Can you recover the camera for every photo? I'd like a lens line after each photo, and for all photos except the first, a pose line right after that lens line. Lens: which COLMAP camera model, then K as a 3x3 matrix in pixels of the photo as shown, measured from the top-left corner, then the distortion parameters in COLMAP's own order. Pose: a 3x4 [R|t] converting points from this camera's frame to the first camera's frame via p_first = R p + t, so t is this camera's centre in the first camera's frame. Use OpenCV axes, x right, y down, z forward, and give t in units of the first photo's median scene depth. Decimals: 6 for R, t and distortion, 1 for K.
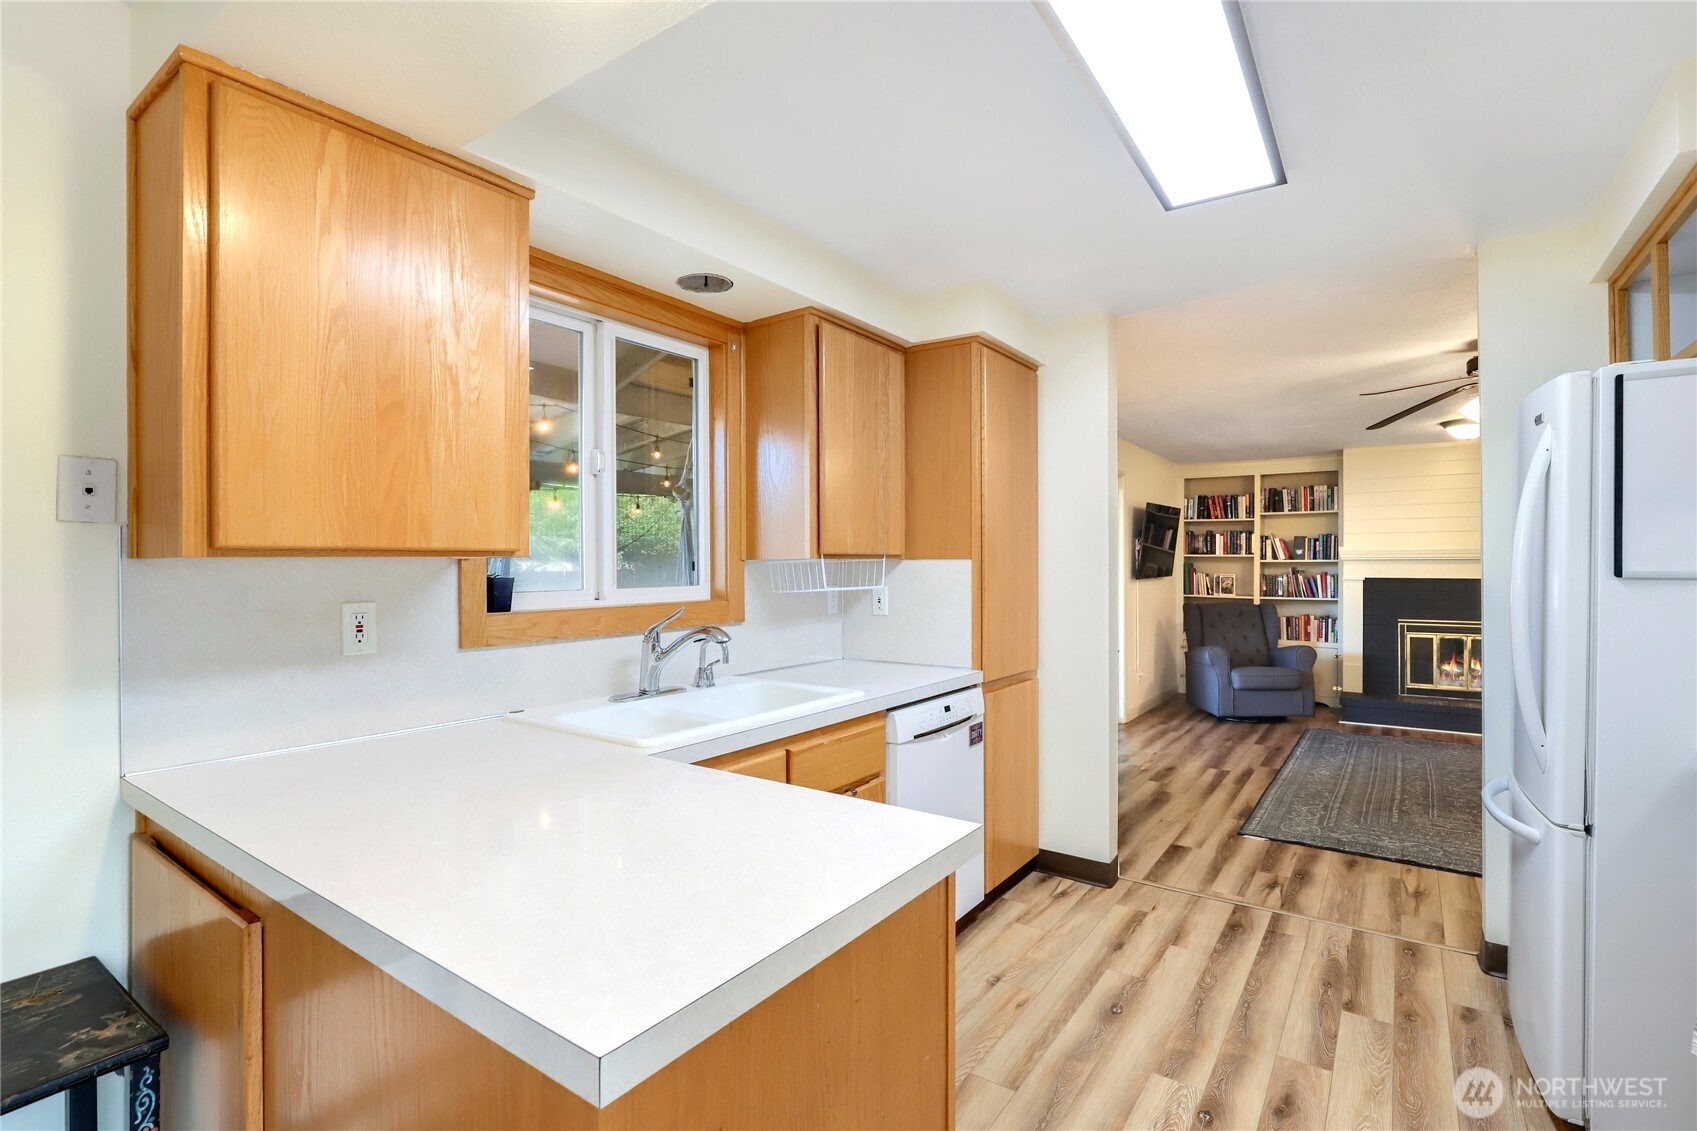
lens RADIAL K [[787.0, 0, 848.5], [0, 787.0, 565.5], [0, 0, 1]] dist [-0.009537, -0.000428]
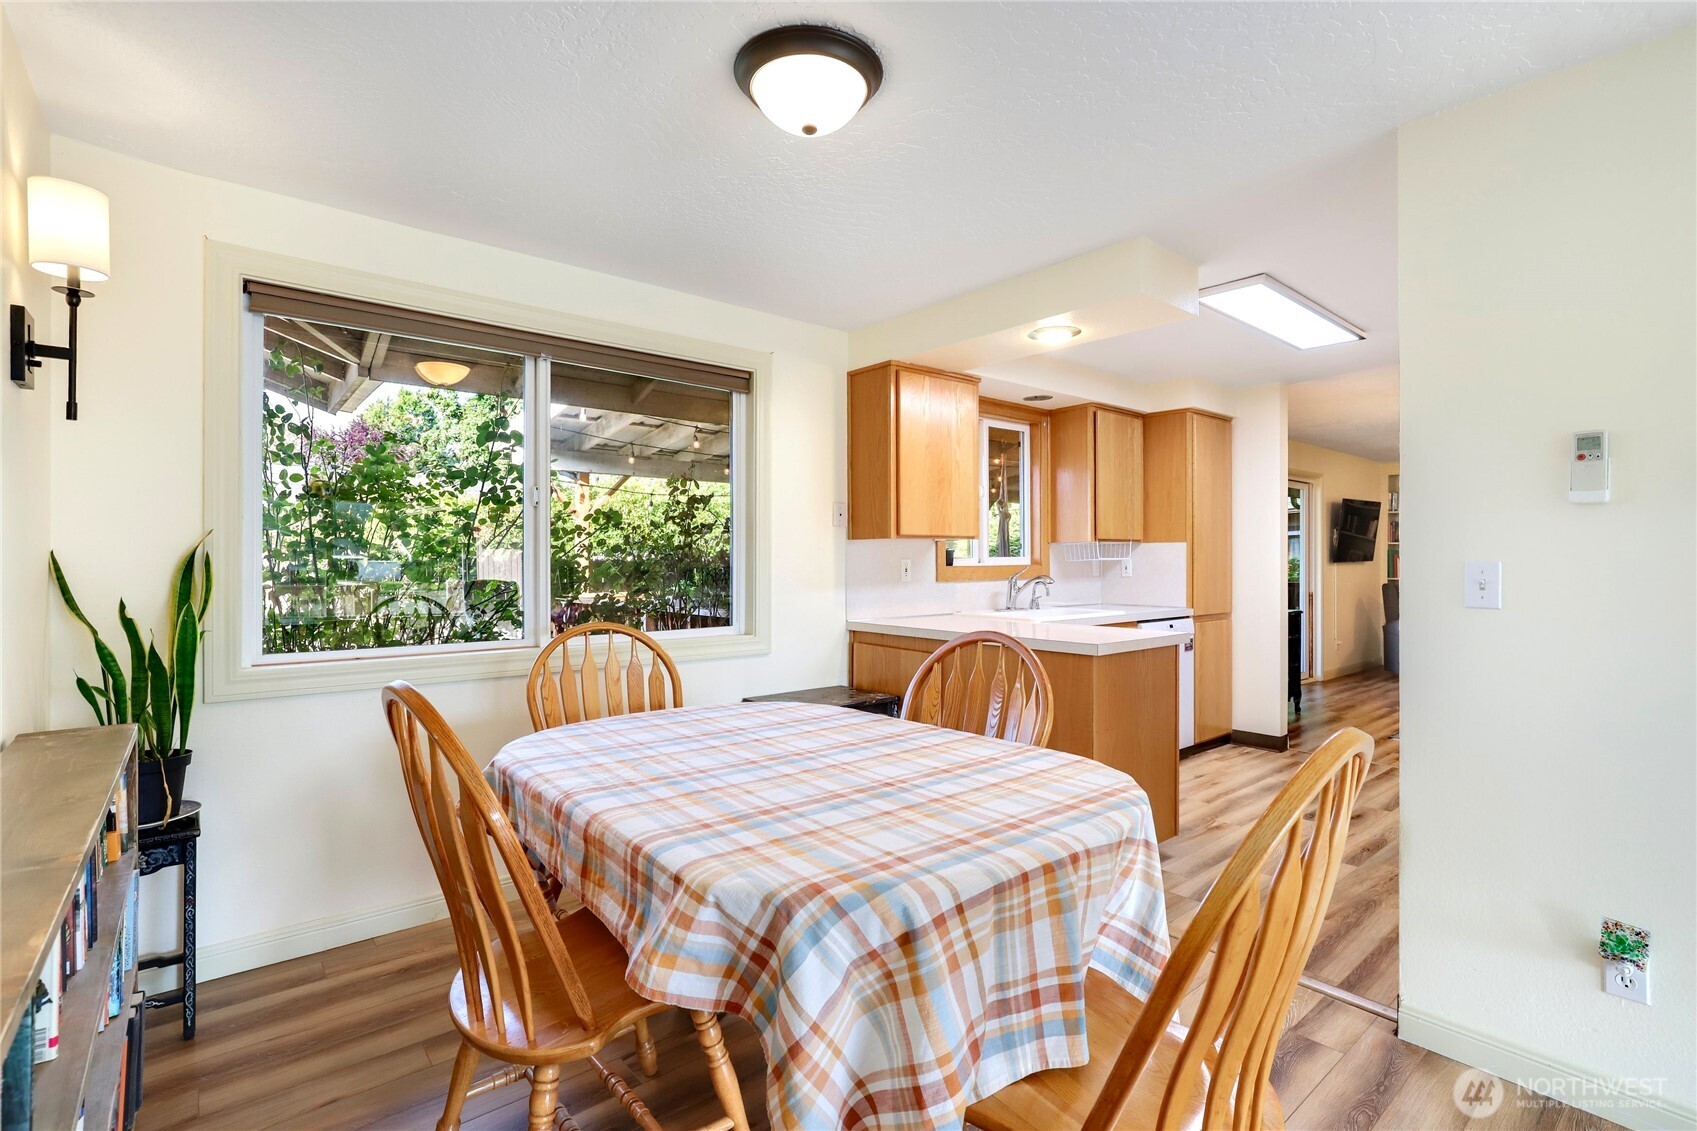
lens RADIAL K [[776.1, 0, 848.5], [0, 776.1, 565.5], [0, 0, 1]] dist [-0.001048, -0.000095]
pose [[0.967430, 0.001738, -0.253132, -0.127911], [0.000560, 0.999959, 0.009005, 0.028373], [0.253137, -0.008853, 0.967390, -0.822926]]
